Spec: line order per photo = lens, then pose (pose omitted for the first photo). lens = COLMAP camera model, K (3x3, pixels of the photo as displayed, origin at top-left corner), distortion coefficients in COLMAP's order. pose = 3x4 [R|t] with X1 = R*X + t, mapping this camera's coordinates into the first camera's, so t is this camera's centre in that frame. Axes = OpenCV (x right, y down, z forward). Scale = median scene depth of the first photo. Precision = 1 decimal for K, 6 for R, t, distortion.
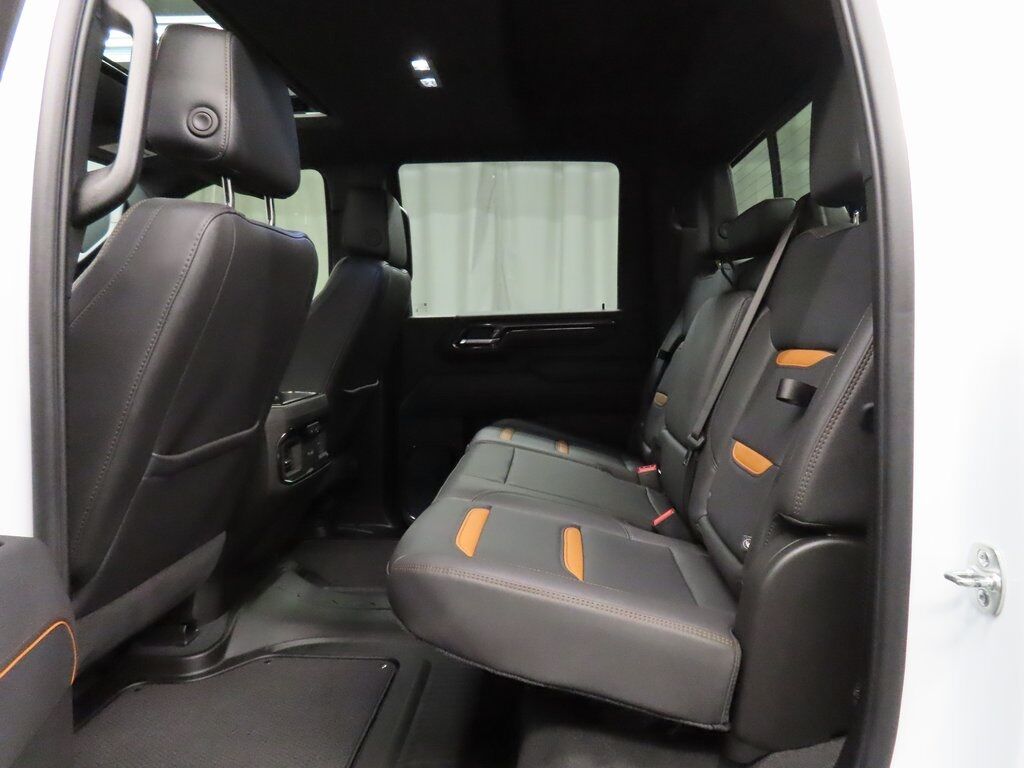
lens RADIAL K [[732.6, 0, 512.0], [0, 732.6, 384.0], [0, 0, 1]] dist [-0.006536, -0.001874]
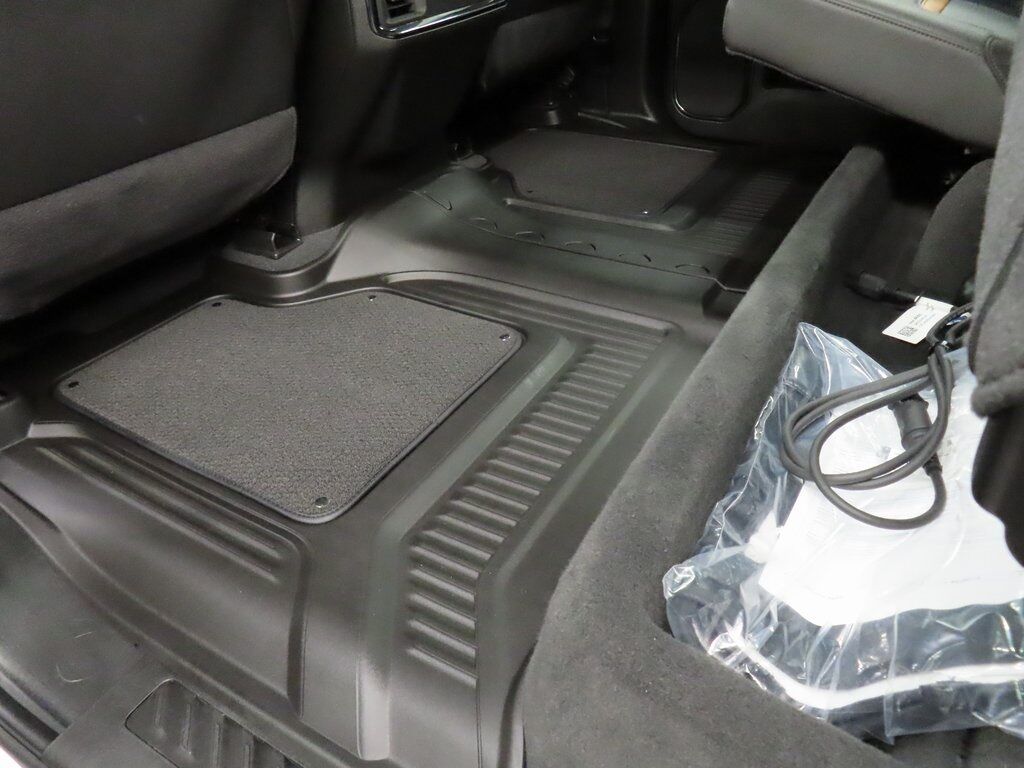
lens RADIAL K [[732.6, 0, 512.0], [0, 732.6, 384.0], [0, 0, 1]] dist [-0.006536, -0.001874]
pose [[0.881545, 0.240725, -0.406117, 0.111984], [0.006962, 0.853511, 0.521029, 0.069701], [0.472050, -0.462138, 0.750732, 0.466014]]
